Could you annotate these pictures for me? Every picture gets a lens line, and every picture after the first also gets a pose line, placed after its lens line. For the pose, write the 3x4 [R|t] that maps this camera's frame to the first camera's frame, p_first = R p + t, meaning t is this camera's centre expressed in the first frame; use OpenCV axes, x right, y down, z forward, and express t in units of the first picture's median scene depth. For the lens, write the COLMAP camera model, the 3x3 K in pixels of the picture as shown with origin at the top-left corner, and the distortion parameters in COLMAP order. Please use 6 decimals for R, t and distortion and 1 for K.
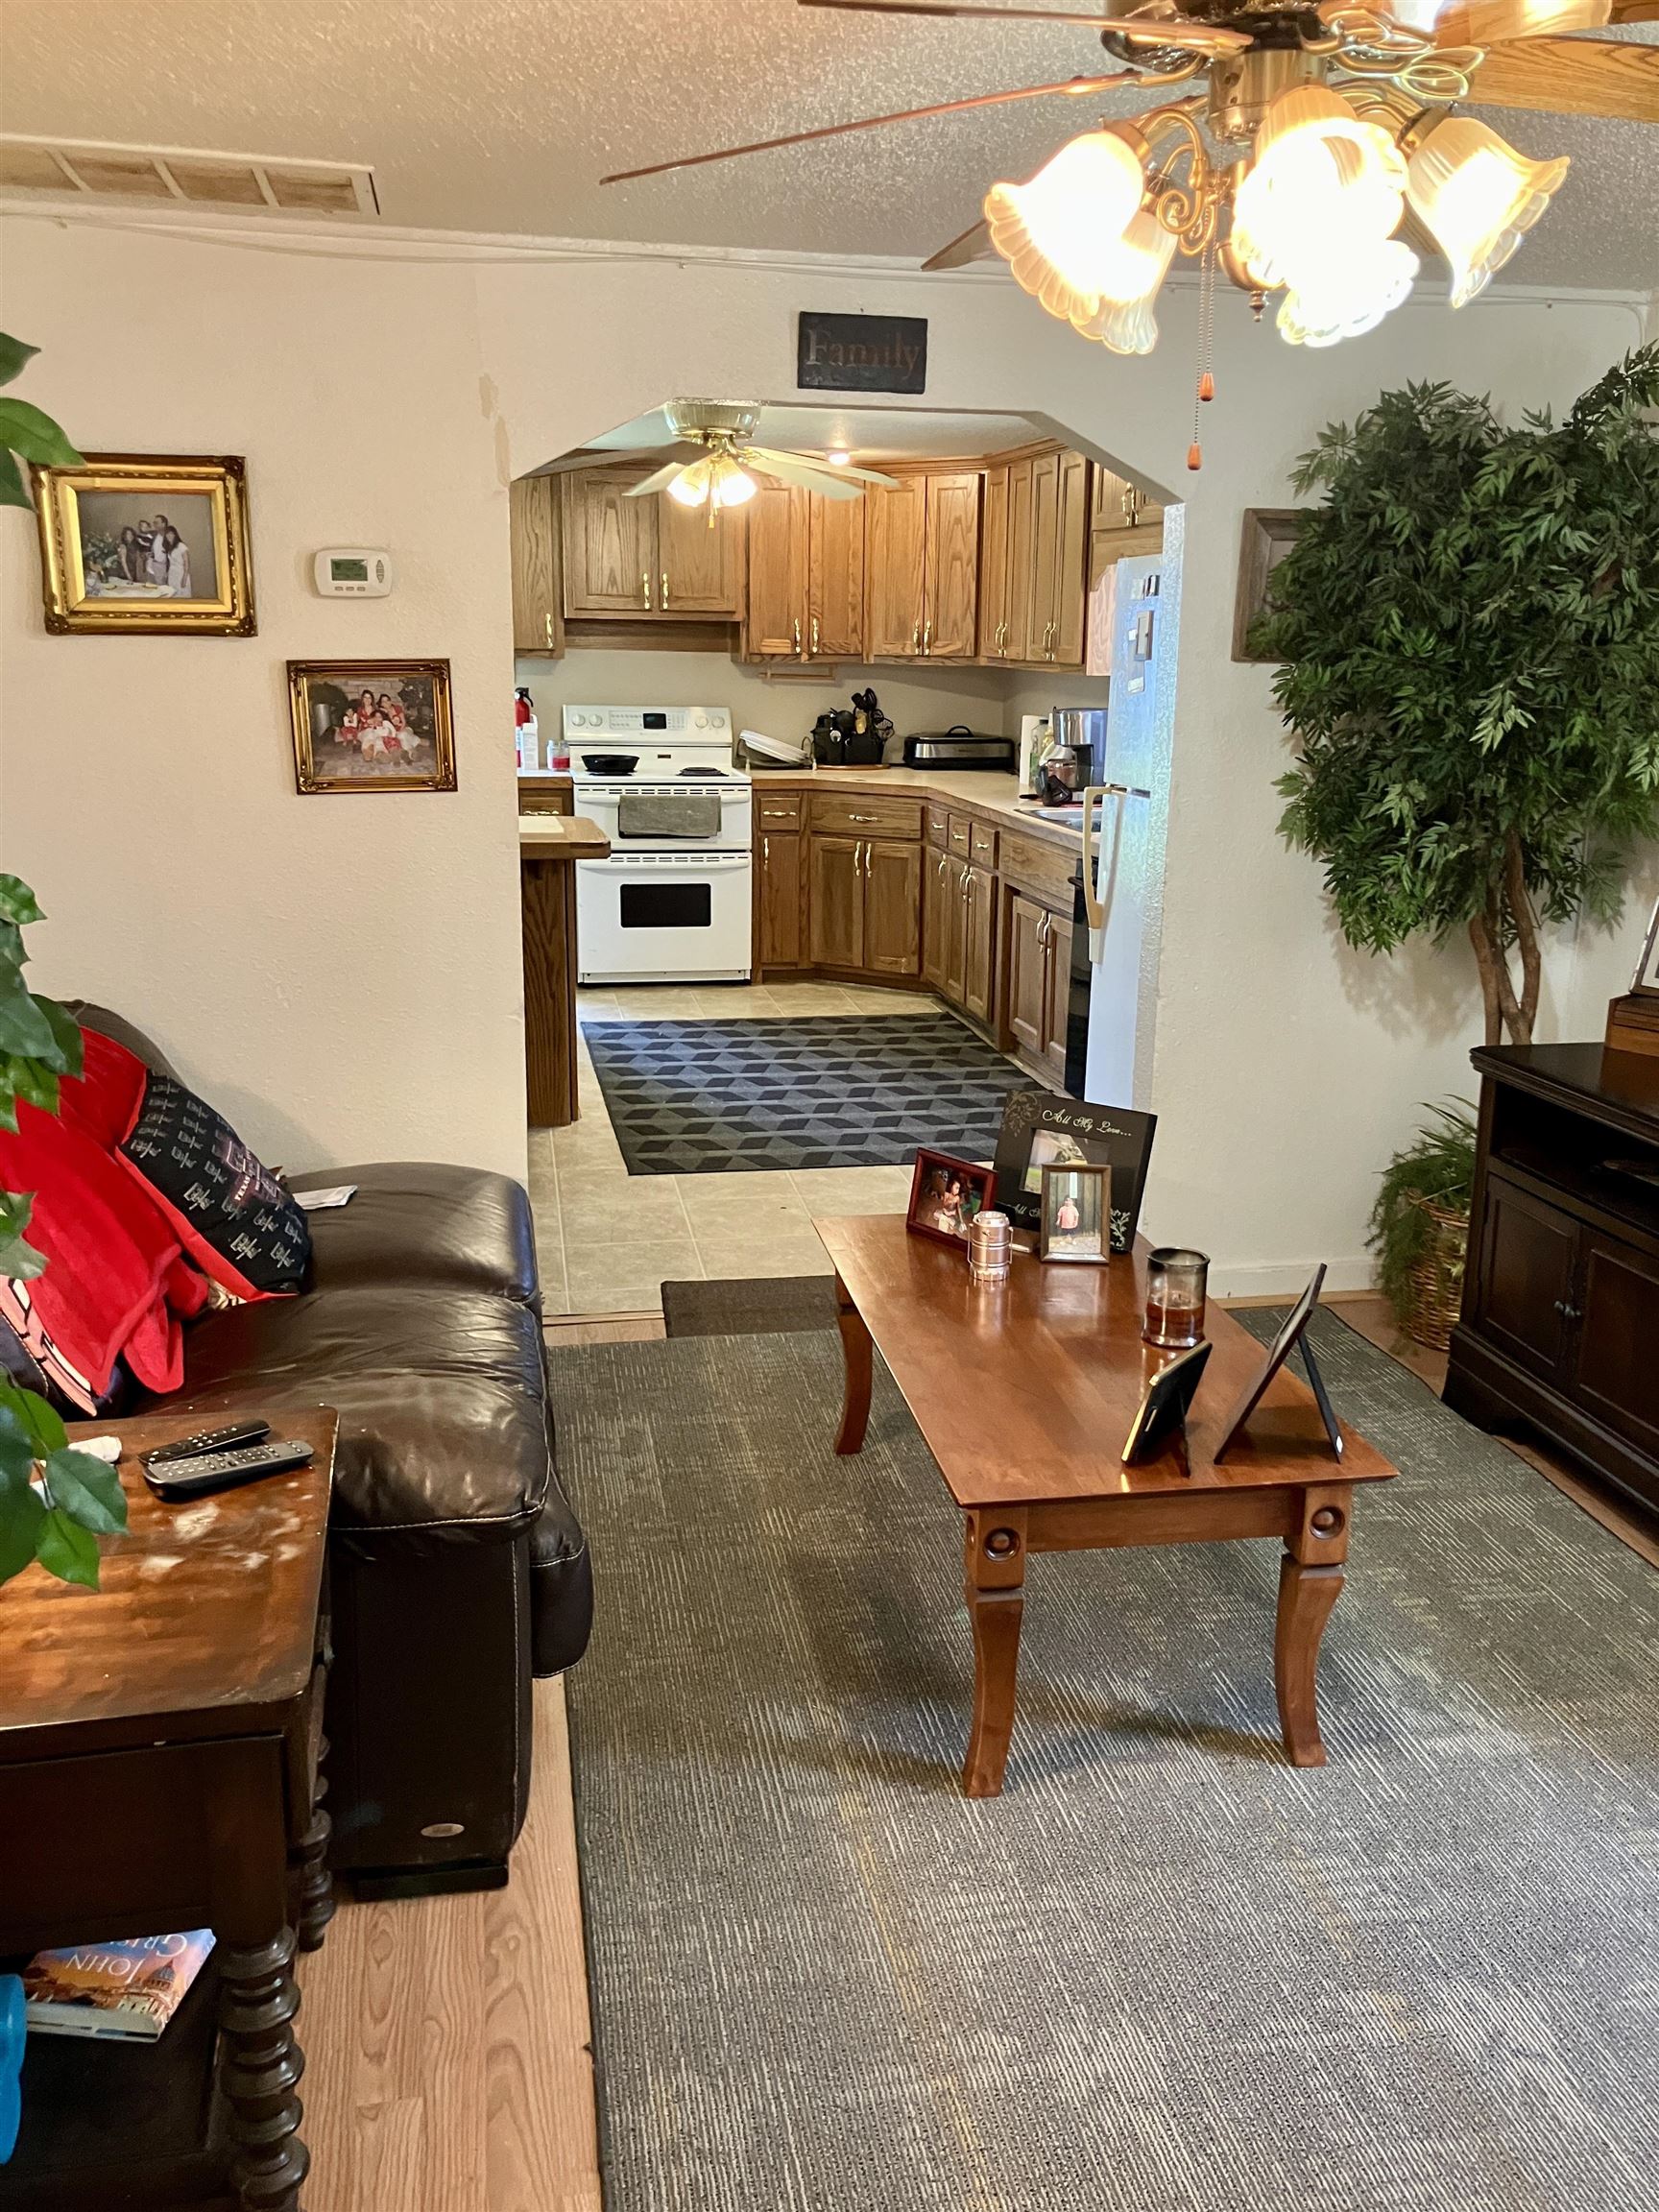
lens RADIAL K [[1903.0, 0, 852.4], [0, 1903.0, 1095.7], [0, 0, 1]] dist [0.052291, -0.079642]
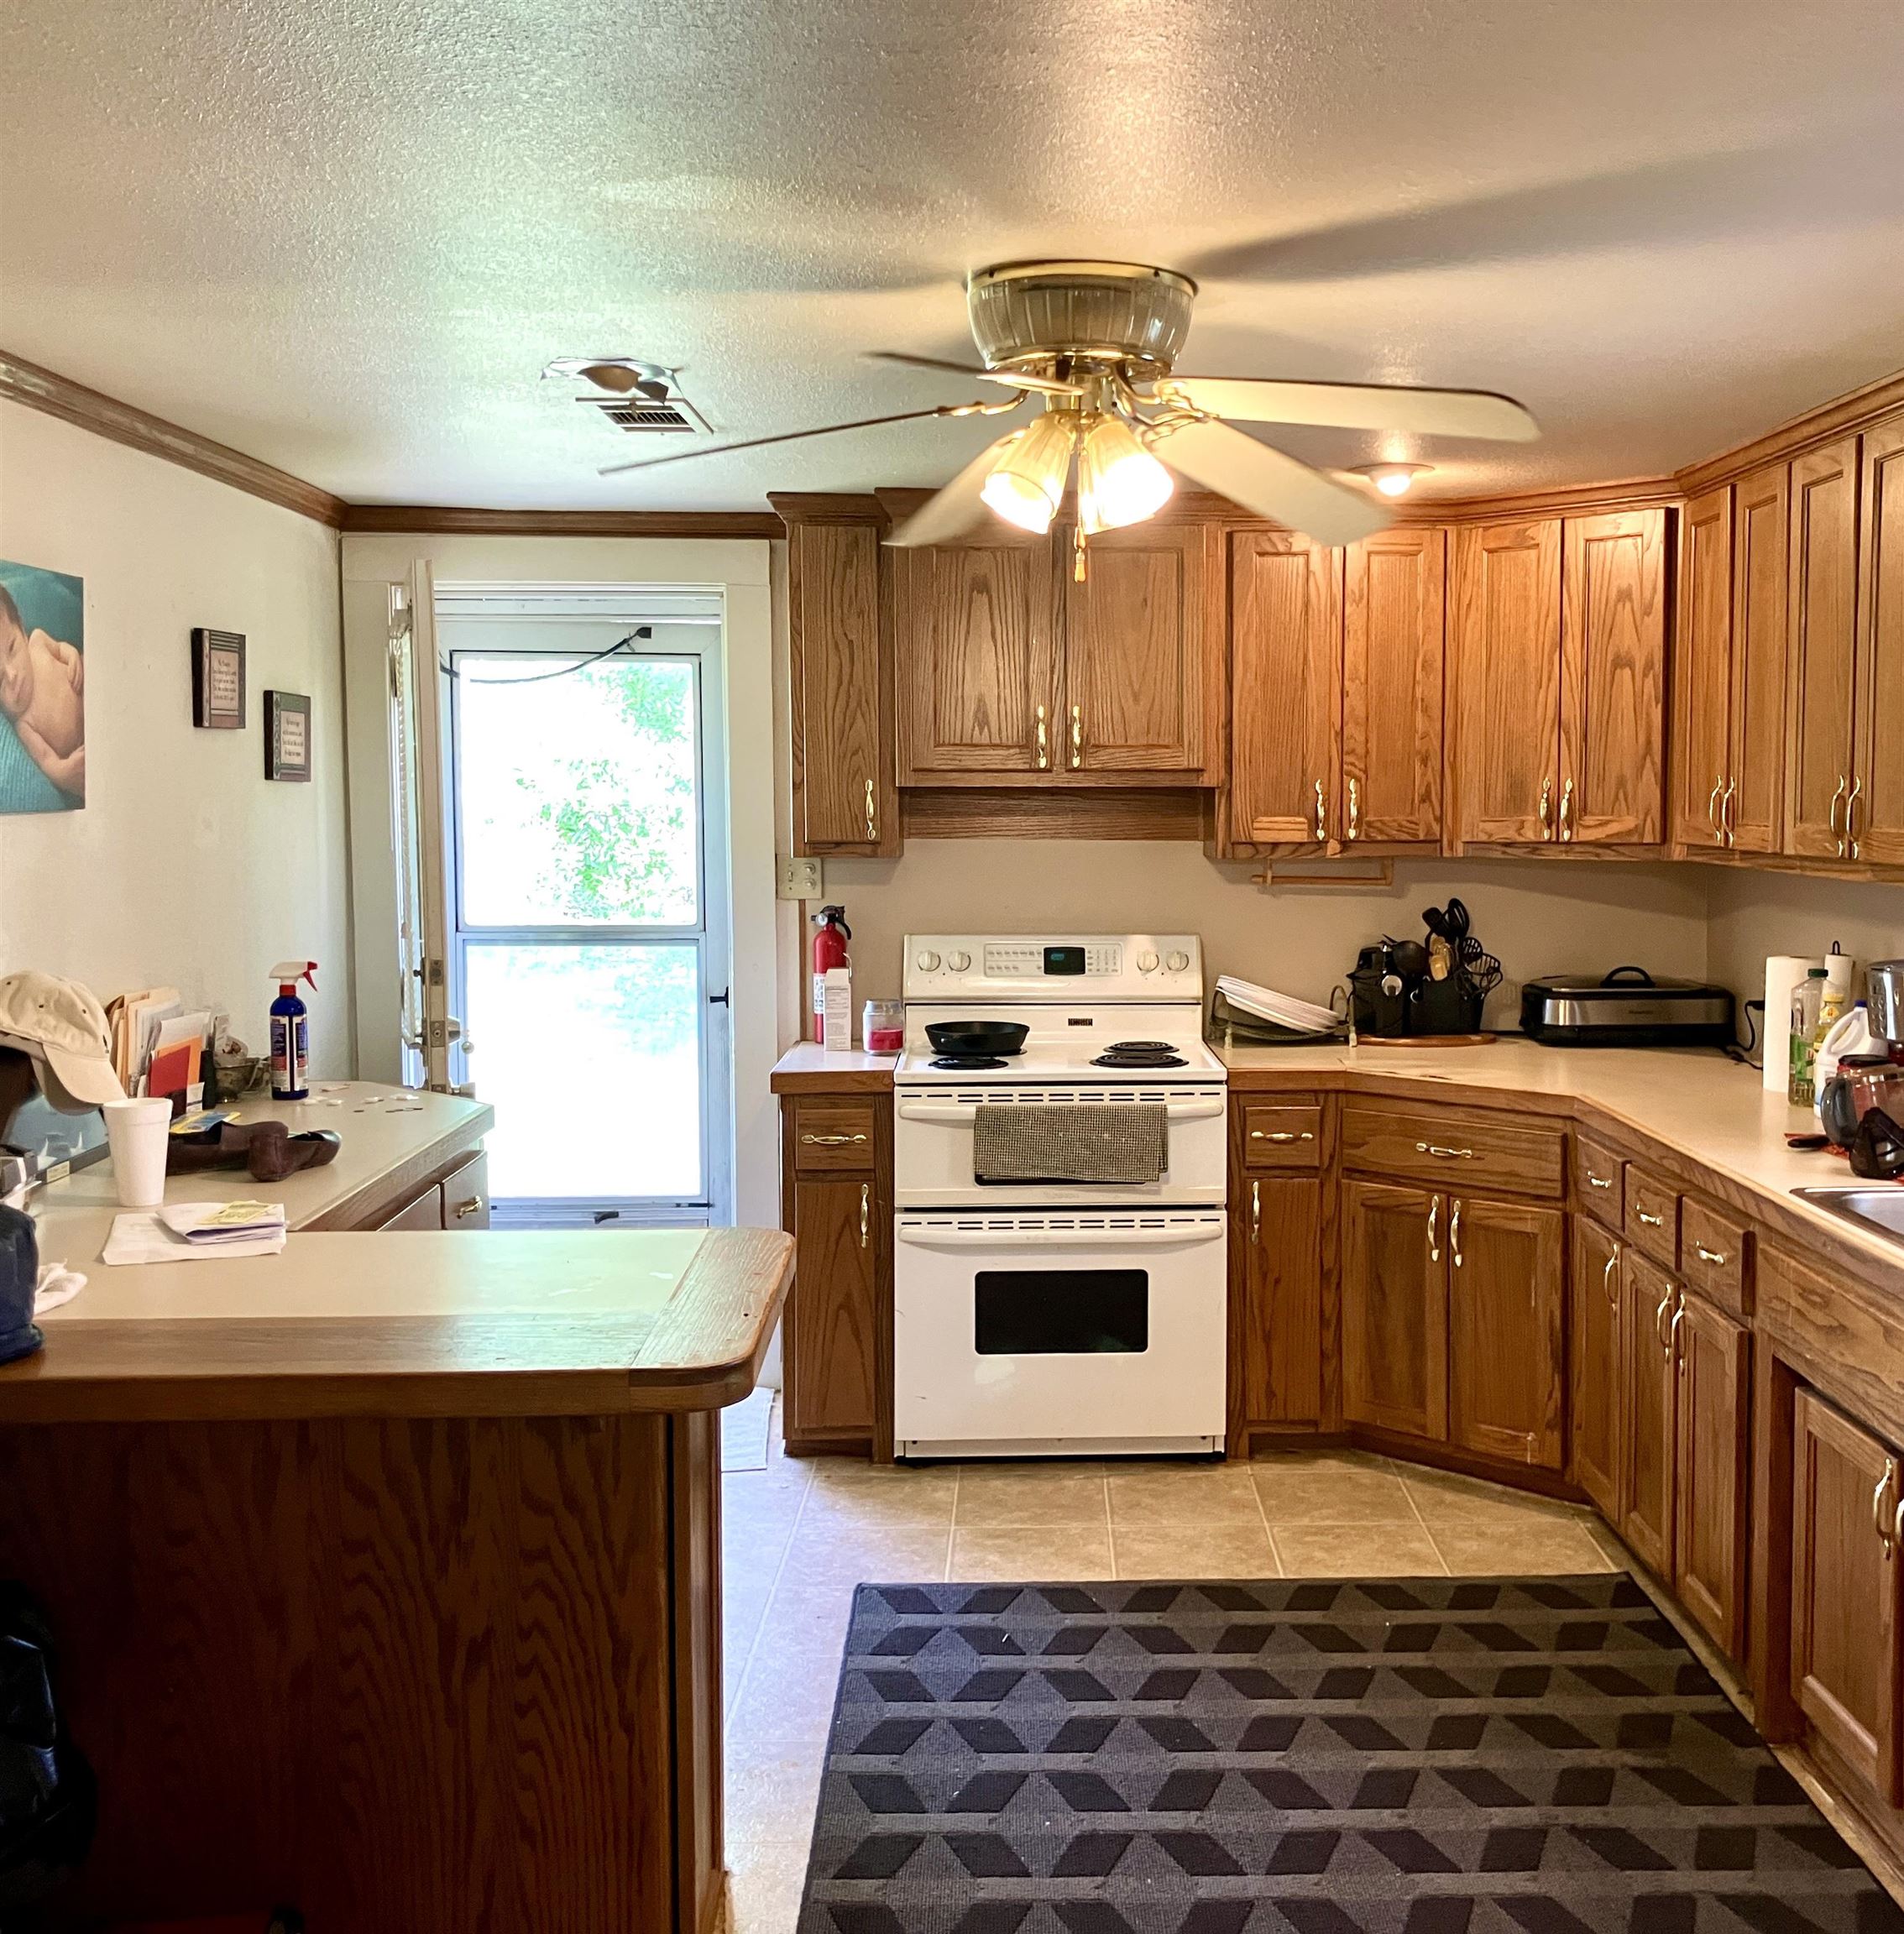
lens RADIAL K [[2656.5, 0, 952.0], [0, 2656.5, 967.0], [0, 0, 1]] dist [0.150197, -0.404840]
pose [[0.983930, -0.002896, -0.178530, 0.004600], [-0.028354, 0.984647, -0.172240, -0.075695], [0.176288, 0.174535, 0.968742, 0.304172]]
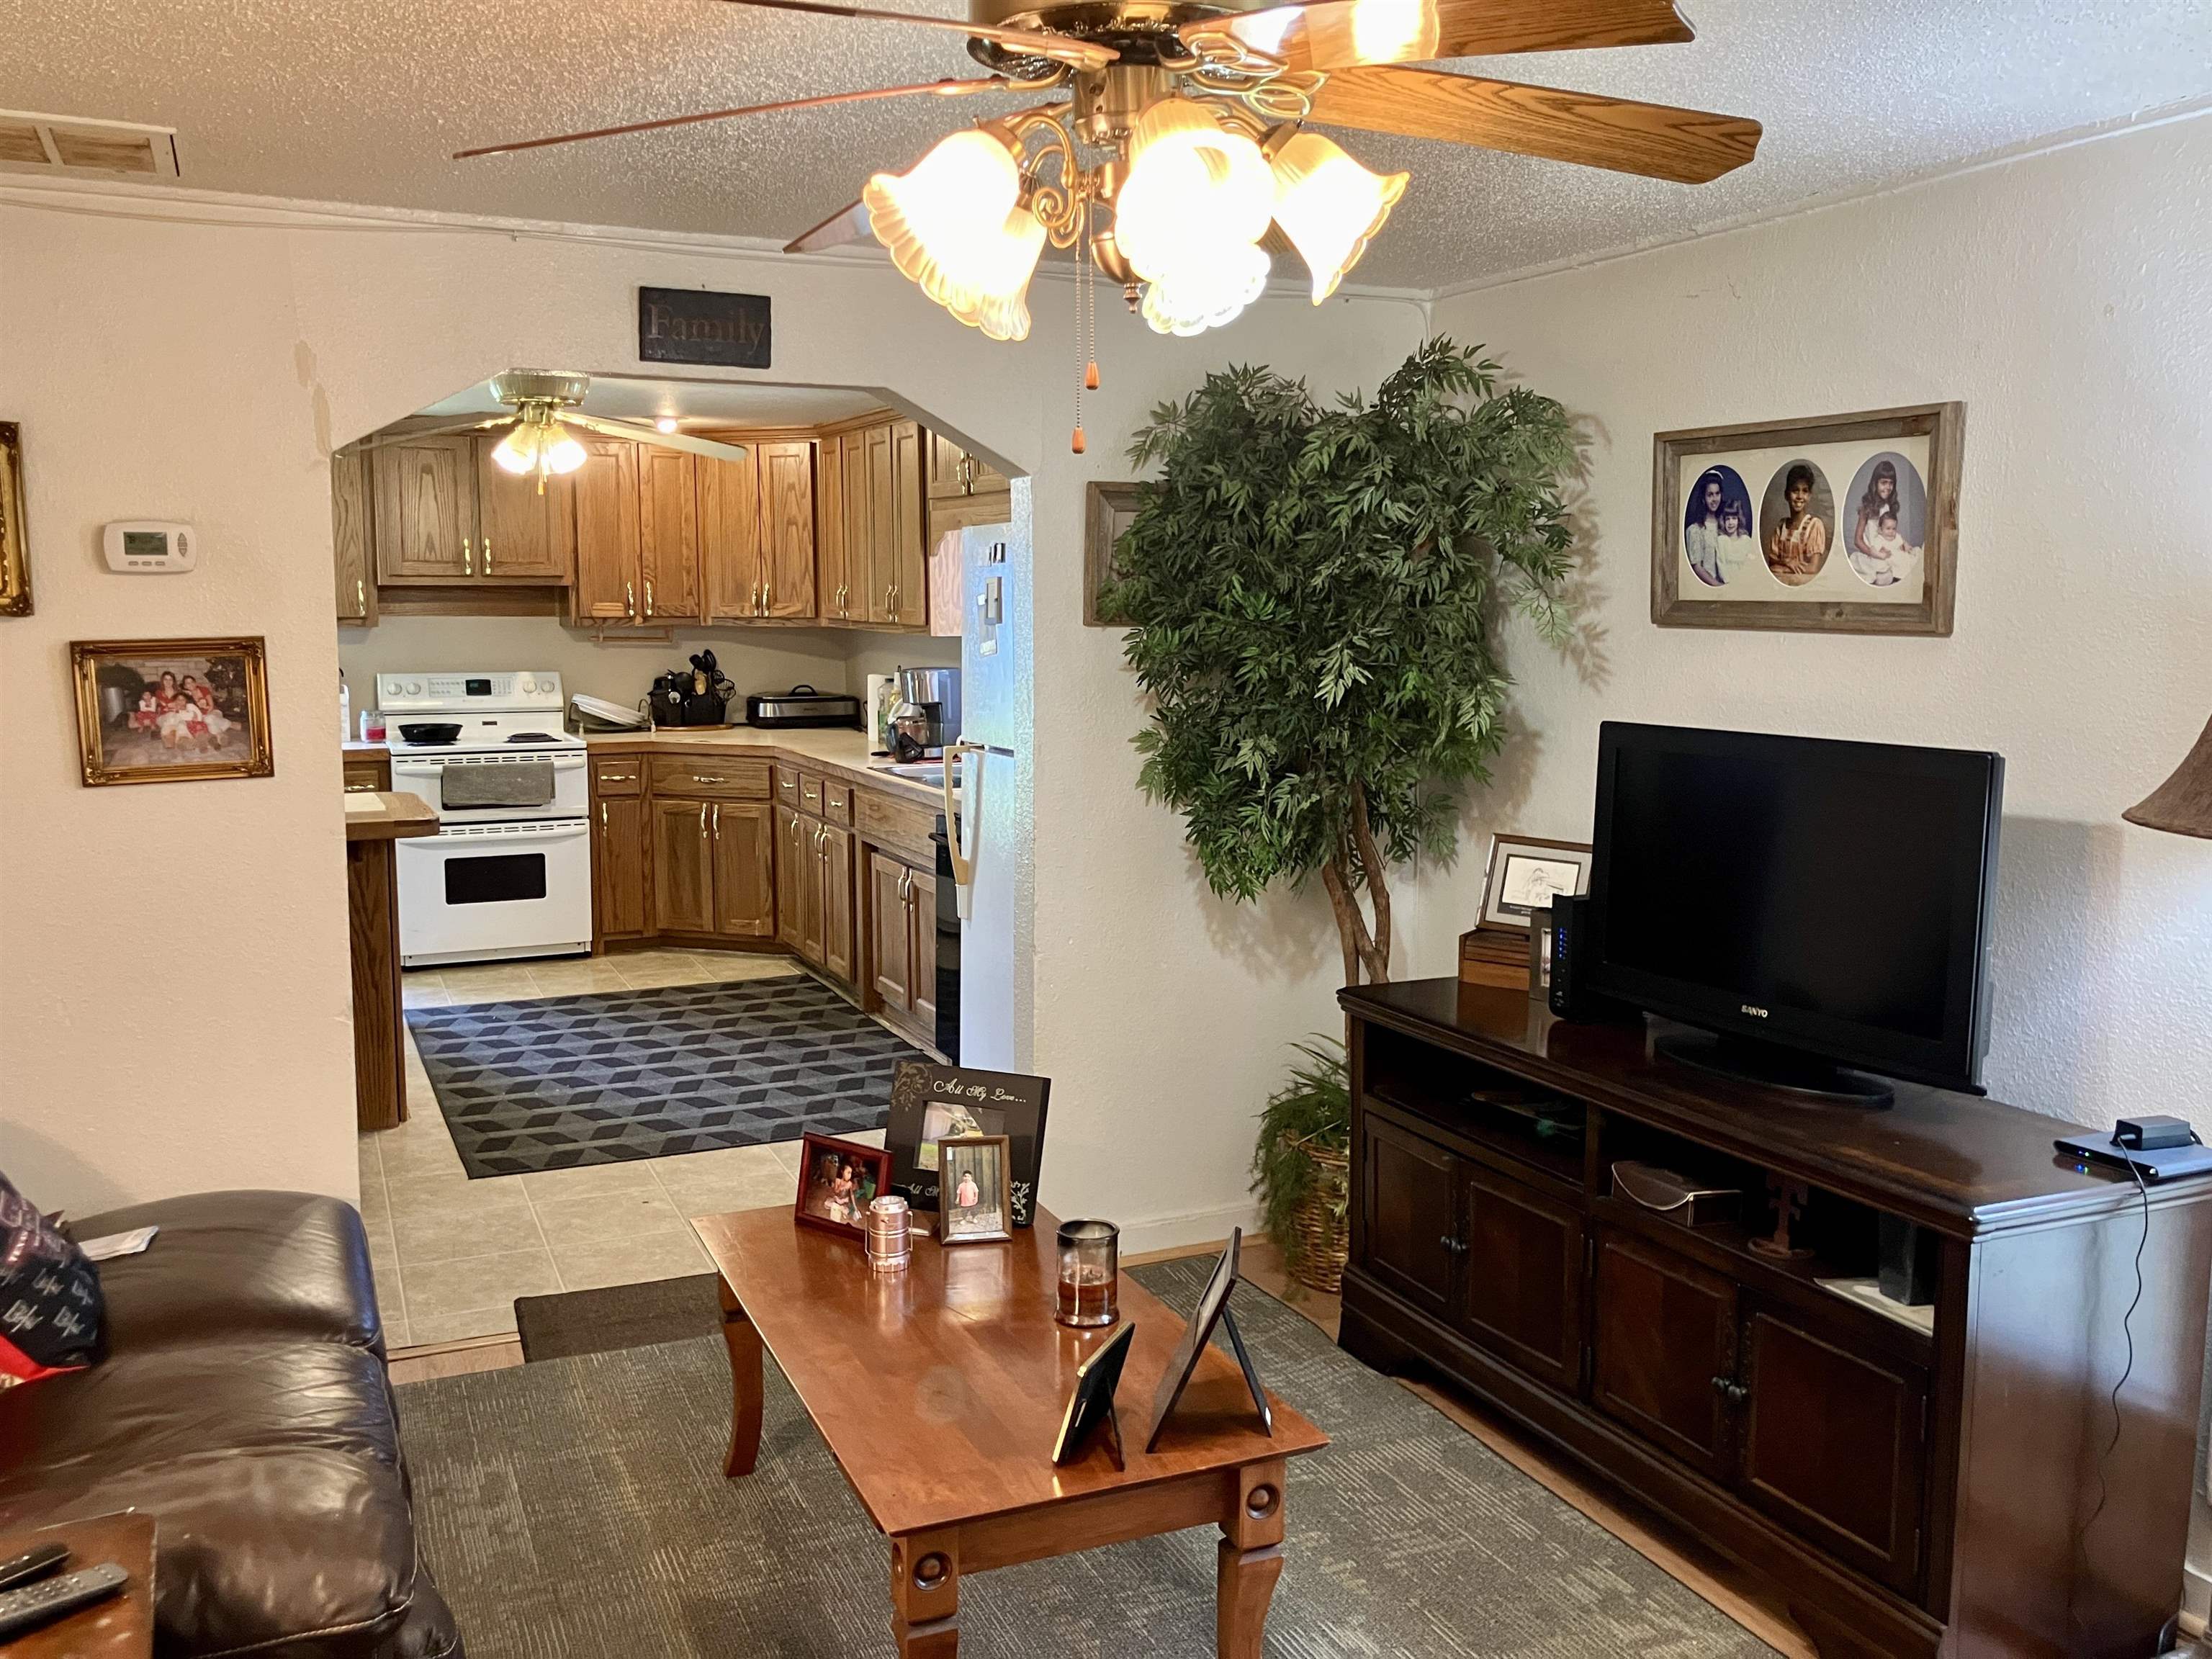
lens RADIAL K [[1903.0, 0, 1135.9], [0, 1903.0, 806.6], [0, 0, 1]] dist [0.052291, -0.079642]
pose [[0.972623, -0.036412, 0.229519, -0.006577], [0.064685, 0.991036, -0.116892, -0.004481], [-0.223205, 0.128538, 0.966260, 0.008782]]
